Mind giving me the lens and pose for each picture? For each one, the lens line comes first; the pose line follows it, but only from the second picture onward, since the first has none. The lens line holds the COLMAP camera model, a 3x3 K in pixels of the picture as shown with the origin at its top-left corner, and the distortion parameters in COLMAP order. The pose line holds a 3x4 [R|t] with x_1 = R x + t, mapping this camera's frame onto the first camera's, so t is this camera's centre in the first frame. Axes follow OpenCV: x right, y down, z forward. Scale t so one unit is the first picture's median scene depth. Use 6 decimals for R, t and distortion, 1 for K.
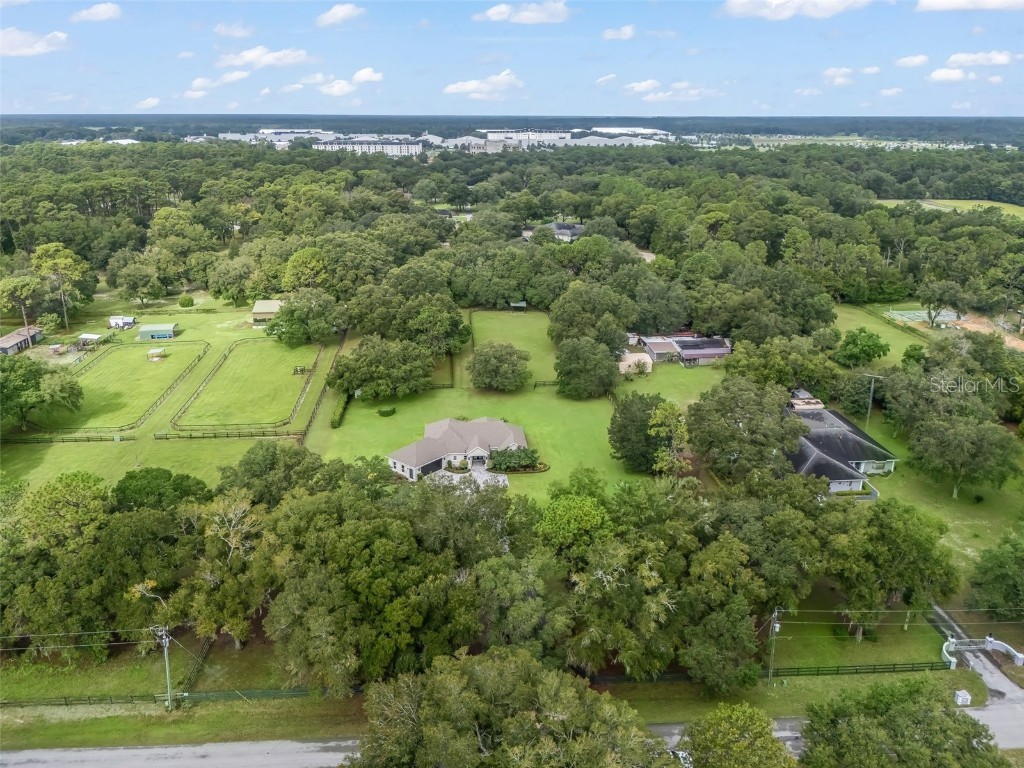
lens RADIAL K [[794.7, 0, 512.0], [0, 794.7, 384.0], [0, 0, 1]] dist [0.089609, -0.154813]
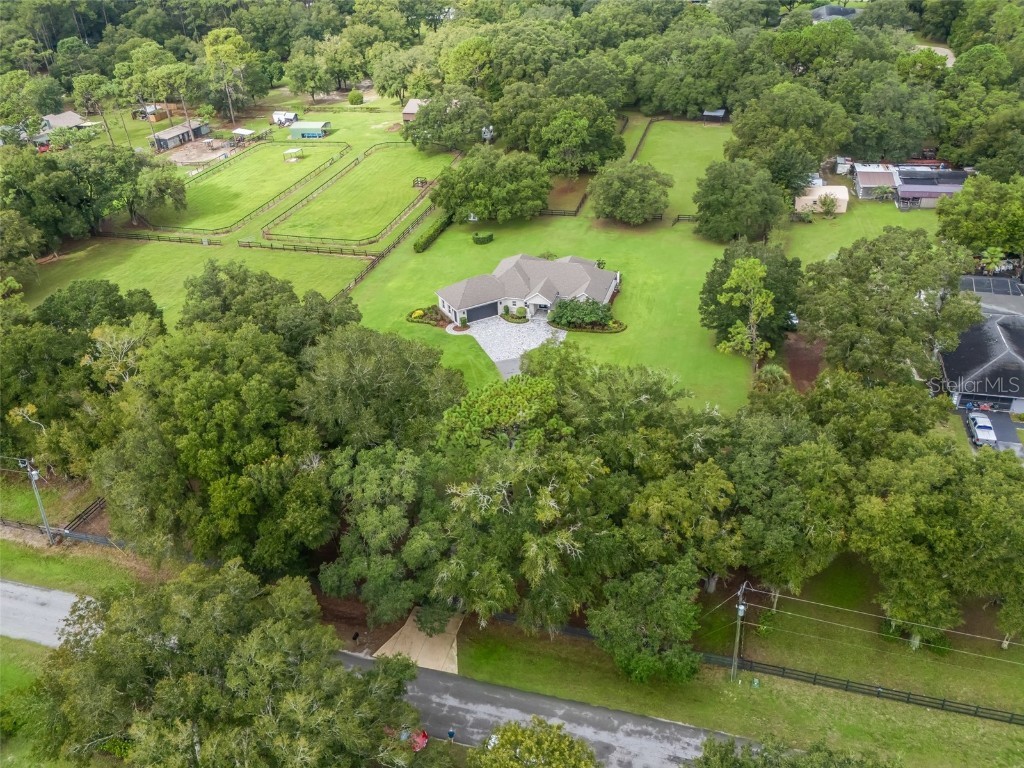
lens RADIAL K [[829.5, 0, 512.0], [0, 829.5, 384.0], [0, 0, 1]] dist [0.070779, -0.074839]
pose [[0.935565, 0.140785, -0.323879, 0.151549], [-0.069553, 0.972595, 0.221858, -0.010994], [0.346237, -0.185036, 0.919718, 0.138212]]
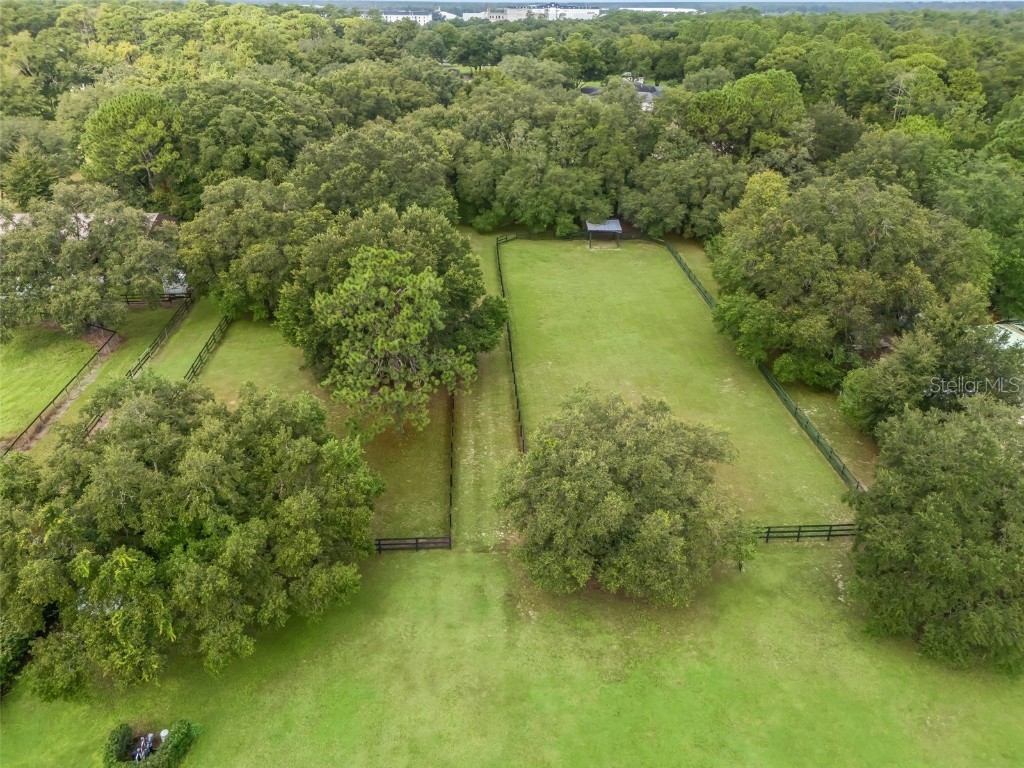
lens RADIAL K [[751.0, 0, 512.0], [0, 751.0, 384.0], [0, 0, 1]] dist [0.047863, -0.044382]
pose [[0.999808, 0.013493, -0.014243, -0.044082], [-0.011417, 0.990517, 0.136912, -0.082672], [0.015956, -0.136723, 0.990481, 0.668317]]
